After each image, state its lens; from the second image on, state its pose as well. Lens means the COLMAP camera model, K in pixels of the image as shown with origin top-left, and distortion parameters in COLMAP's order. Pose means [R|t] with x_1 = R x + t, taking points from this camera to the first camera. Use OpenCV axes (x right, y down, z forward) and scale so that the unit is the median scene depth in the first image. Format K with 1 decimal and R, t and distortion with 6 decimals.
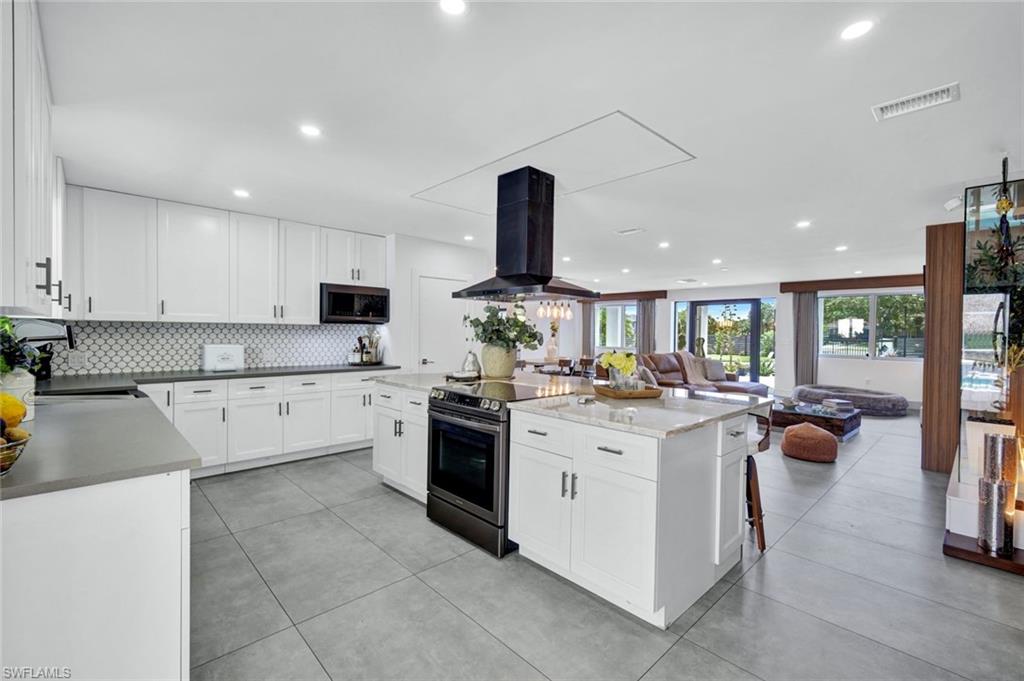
lens RADIAL K [[445.2, 0, 518.3], [0, 445.2, 336.8], [0, 0, 1]] dist [0.006120, -0.000945]
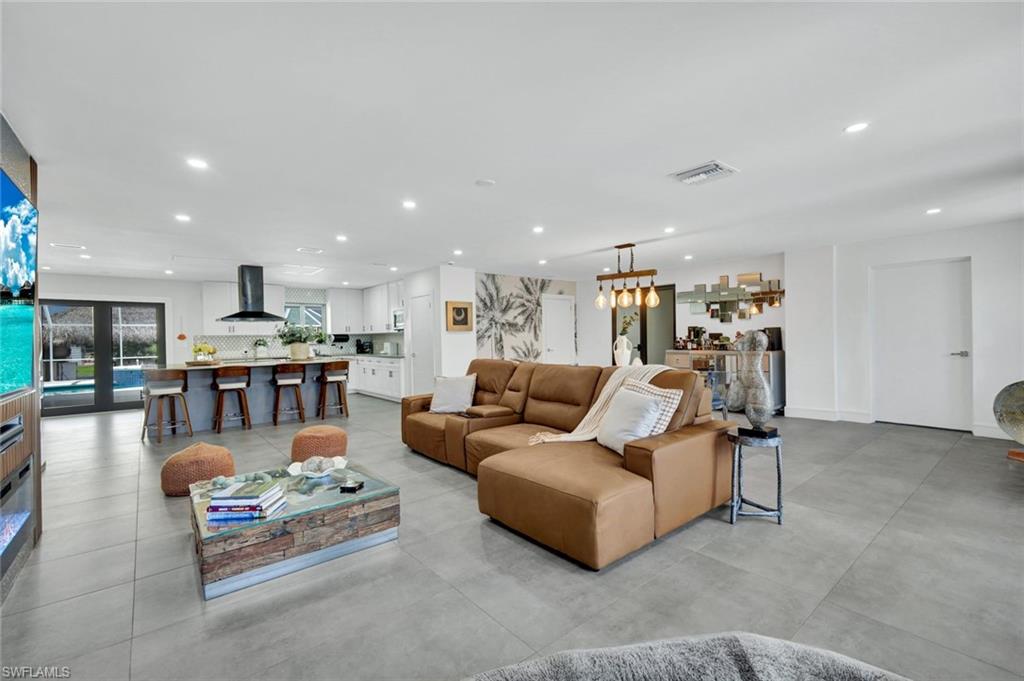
lens RADIAL K [[445.2, 0, 509.8], [0, 445.2, 336.5], [0, 0, 1]] dist [0.006120, -0.000945]
pose [[-0.082791, -0.011237, -0.996504, 0.770957], [0.005244, 0.999918, -0.011711, 0.007983], [0.996553, -0.006195, -0.082725, 0.885077]]
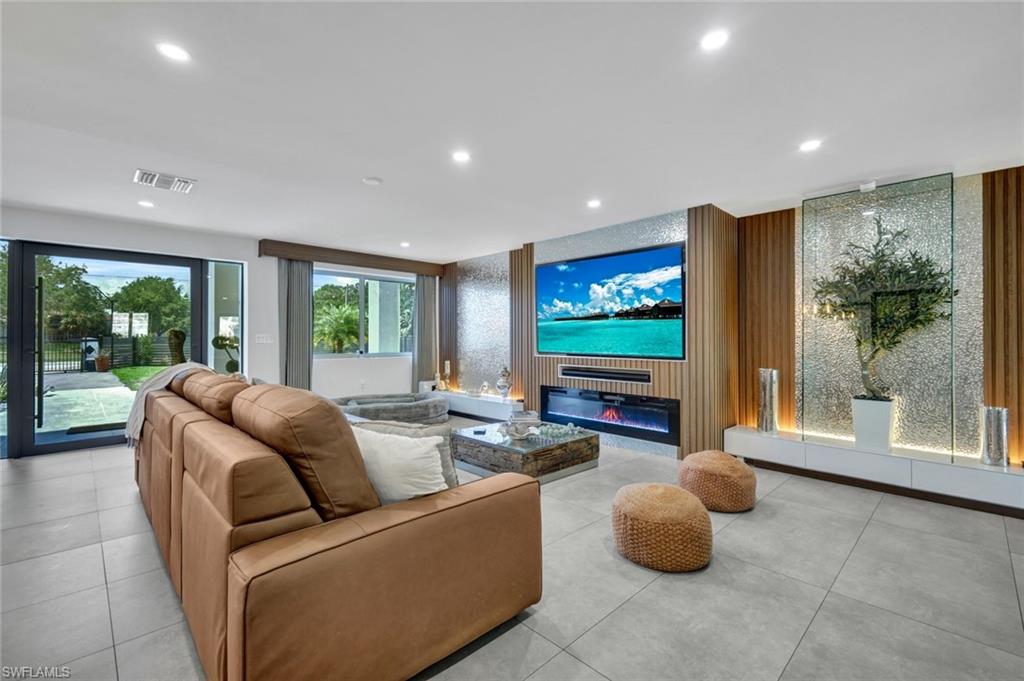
lens RADIAL K [[445.2, 0, 510.1], [0, 445.2, 338.1], [0, 0, 1]] dist [0.006120, -0.000945]
pose [[0.014649, -0.010657, 0.999836, -0.004255], [0.008772, 0.999906, 0.010529, 0.009015], [-0.999854, 0.008617, 0.014741, 0.698056]]
